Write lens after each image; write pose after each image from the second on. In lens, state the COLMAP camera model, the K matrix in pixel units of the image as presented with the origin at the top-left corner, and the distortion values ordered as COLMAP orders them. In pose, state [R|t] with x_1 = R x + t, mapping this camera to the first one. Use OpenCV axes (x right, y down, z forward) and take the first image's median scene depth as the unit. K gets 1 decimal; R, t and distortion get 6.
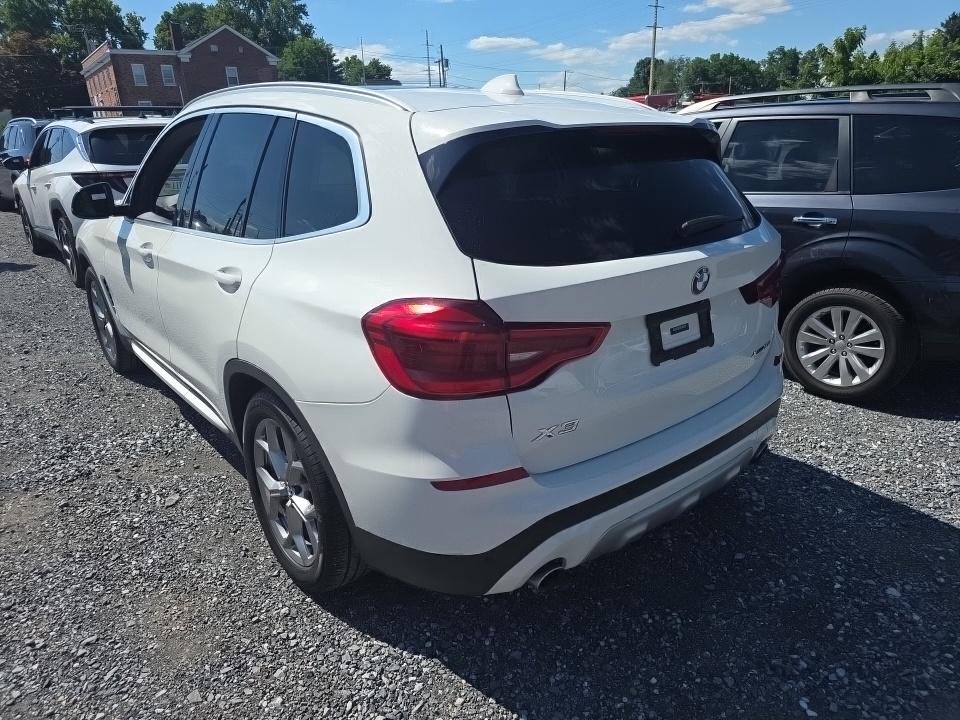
lens RADIAL K [[651.5, 0, 487.8], [0, 651.5, 365.0], [0, 0, 1]] dist [0.033263, -0.026940]
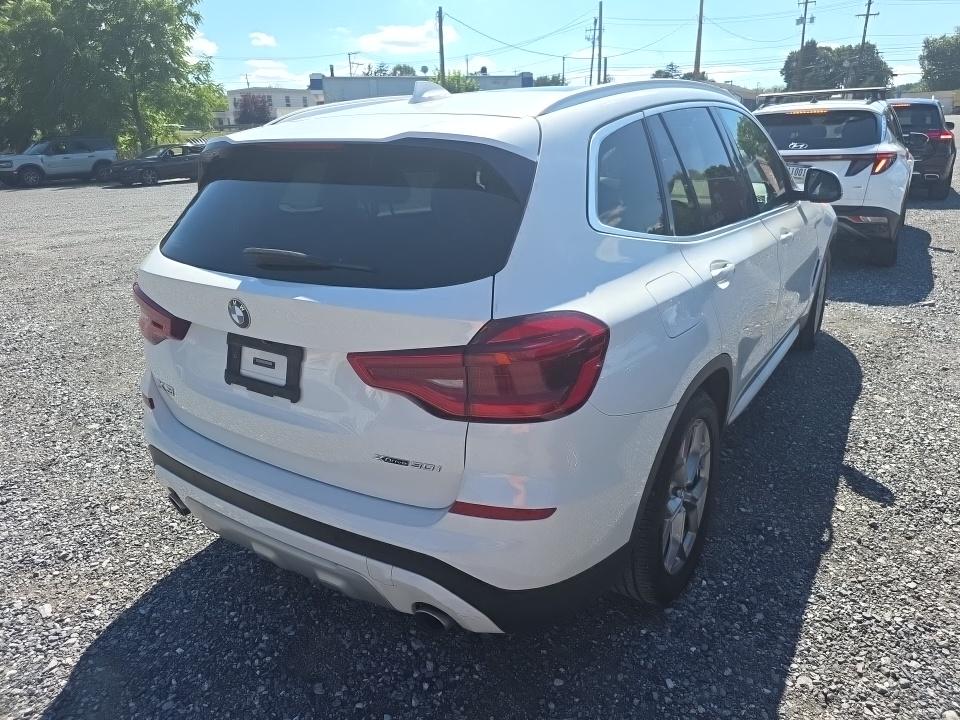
lens RADIAL K [[651.5, 0, 478.2], [0, 651.5, 353.9], [0, 0, 1]] dist [0.033263, -0.026940]
pose [[0.287128, 0.314923, -0.904644, 0.559234], [-0.295937, 0.927374, 0.228907, -0.169853], [0.911032, 0.201992, 0.359473, 0.437594]]
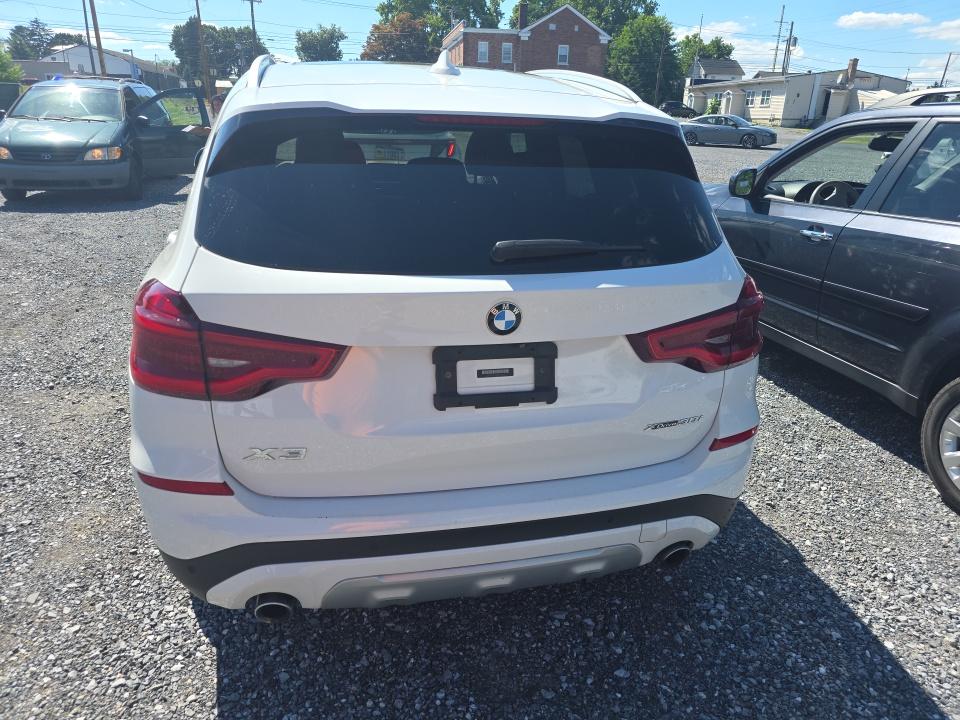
lens RADIAL K [[651.5, 0, 487.6], [0, 651.5, 366.1], [0, 0, 1]] dist [0.033263, -0.026940]
pose [[0.892774, 0.207525, -0.399859, 0.280904], [-0.196476, 0.978082, 0.068945, -0.054312], [0.405403, 0.017011, 0.913980, 0.121684]]
